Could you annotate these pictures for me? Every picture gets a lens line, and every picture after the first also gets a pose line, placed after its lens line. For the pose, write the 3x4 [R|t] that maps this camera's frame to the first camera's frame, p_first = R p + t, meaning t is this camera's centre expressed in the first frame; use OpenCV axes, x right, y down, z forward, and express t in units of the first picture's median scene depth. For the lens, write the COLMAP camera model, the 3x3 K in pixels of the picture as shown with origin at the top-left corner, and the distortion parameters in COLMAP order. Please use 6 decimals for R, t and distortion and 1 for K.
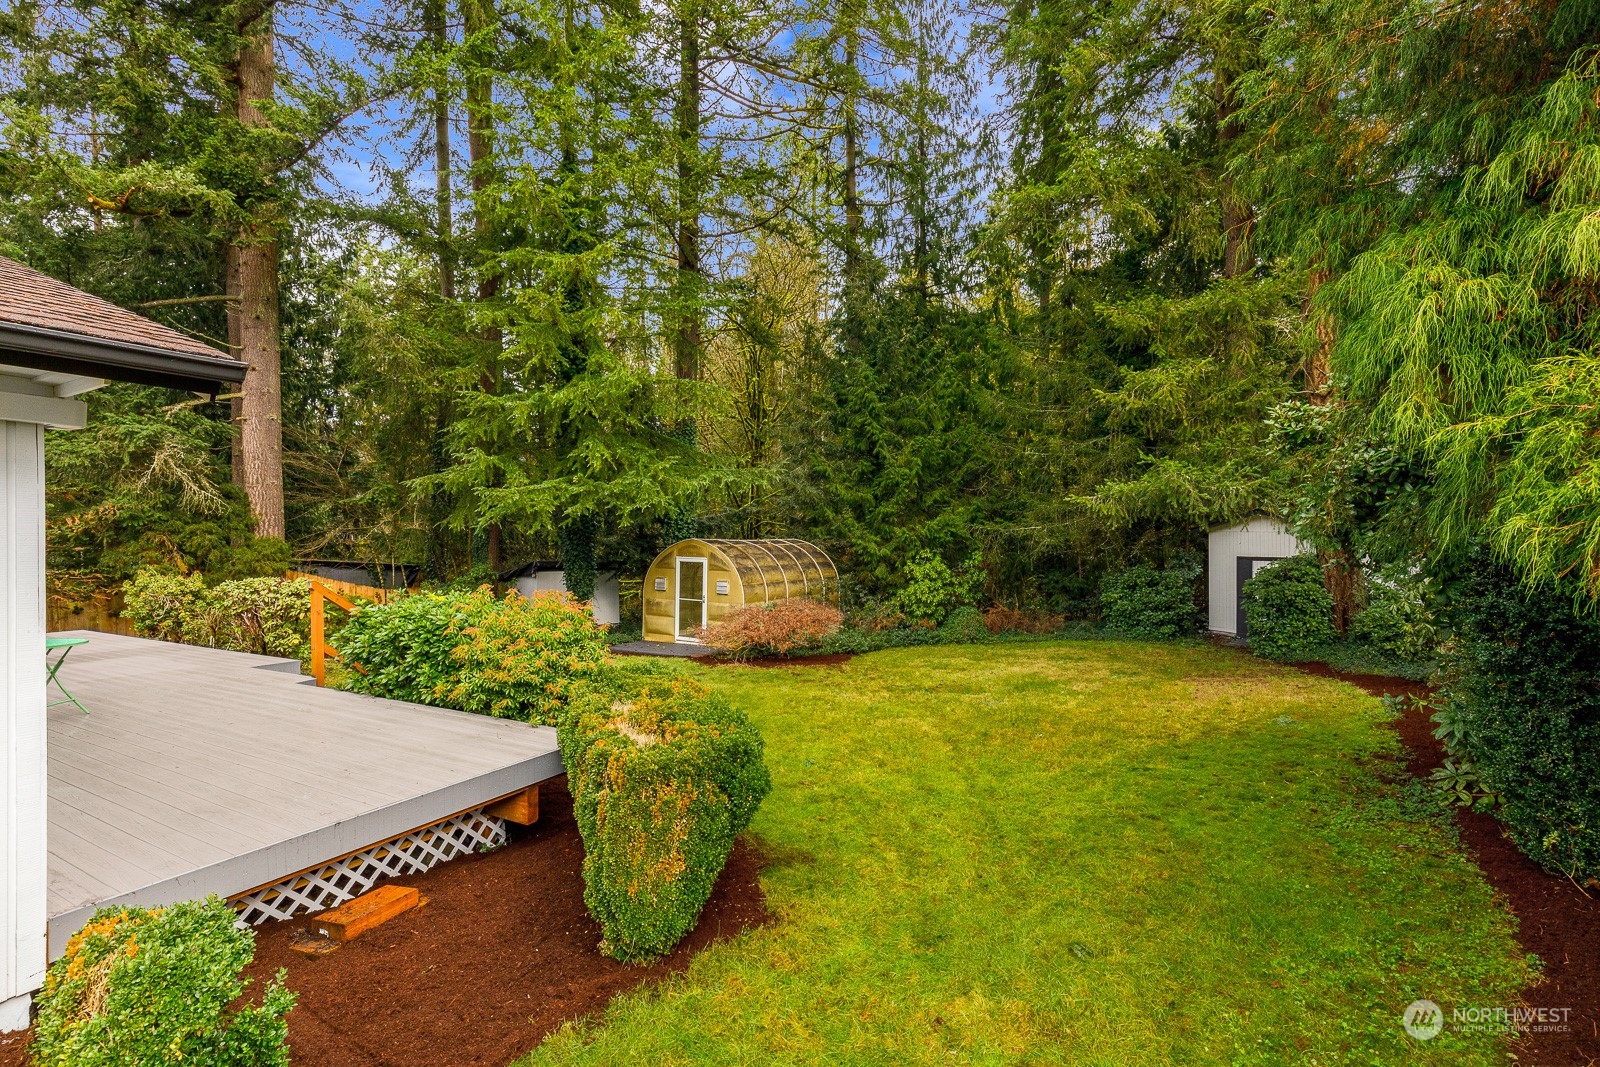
lens RADIAL K [[740.9, 0, 793.8], [0, 740.9, 532.8], [0, 0, 1]] dist [0.008082, -0.000261]
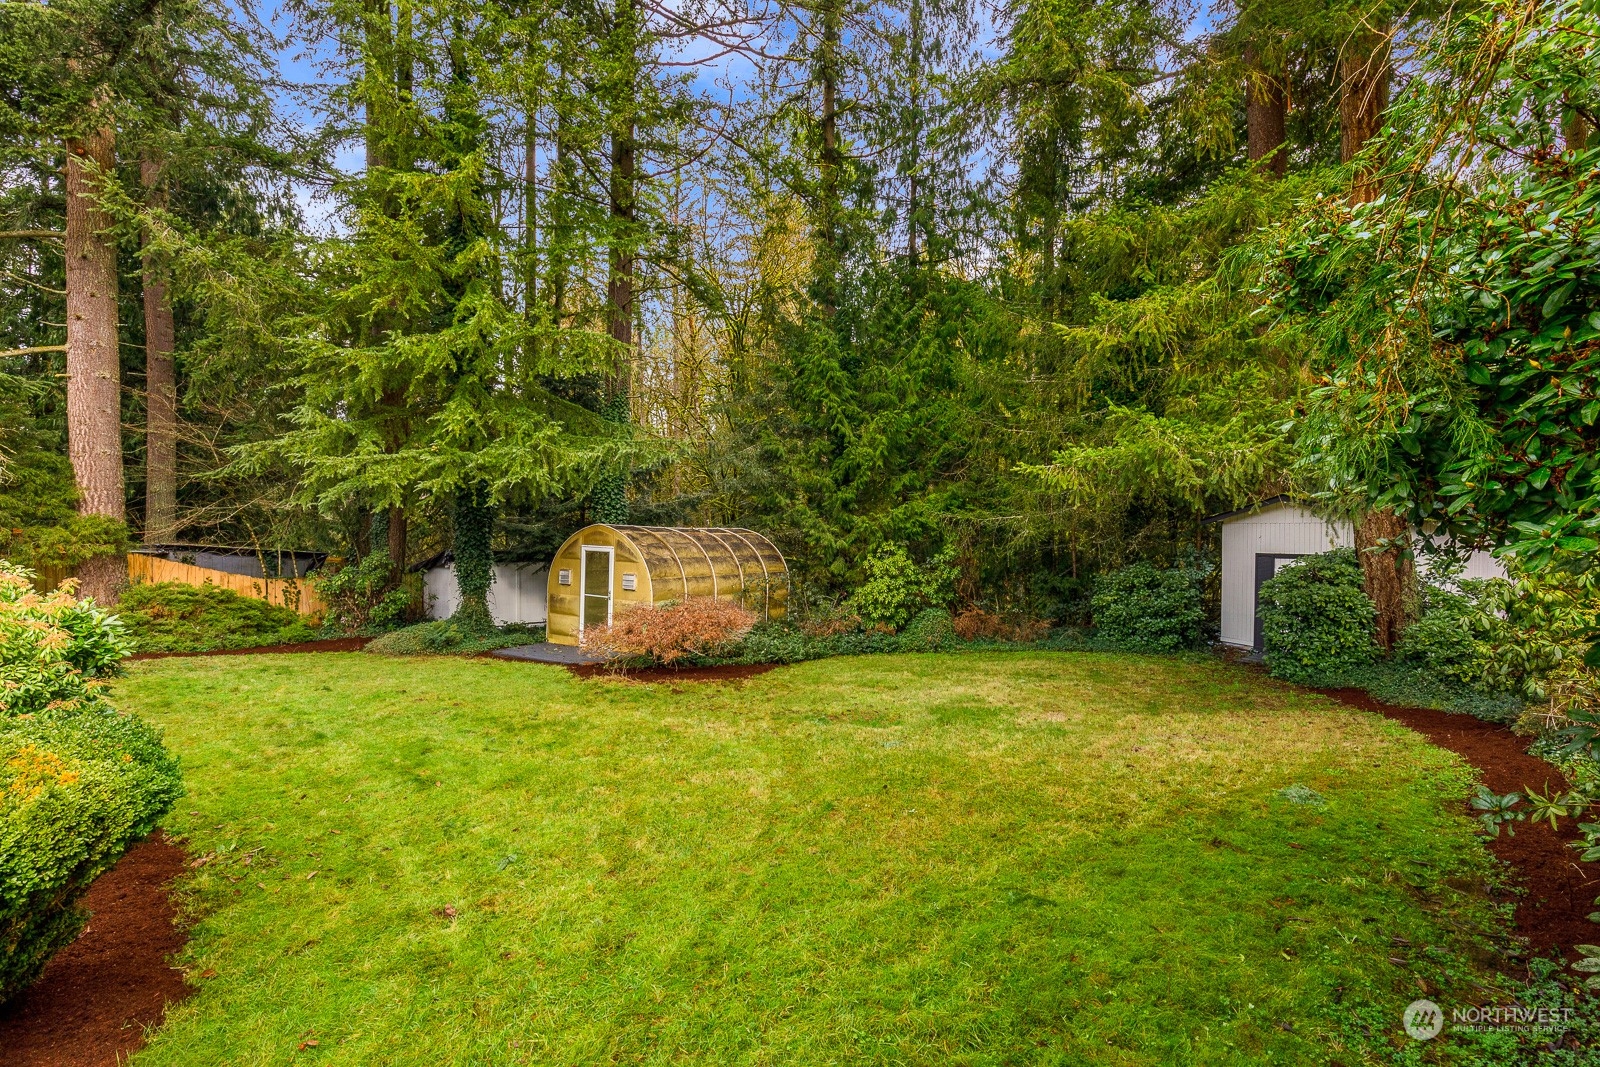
lens RADIAL K [[726.7, 0, 802.8], [0, 726.7, 539.5], [0, 0, 1]] dist [0.008787, -0.000958]
pose [[0.999271, 0.011873, -0.036286, 0.123666], [-0.011529, 0.999887, 0.009690, 0.014779], [0.036396, -0.009265, 0.999294, 0.174506]]
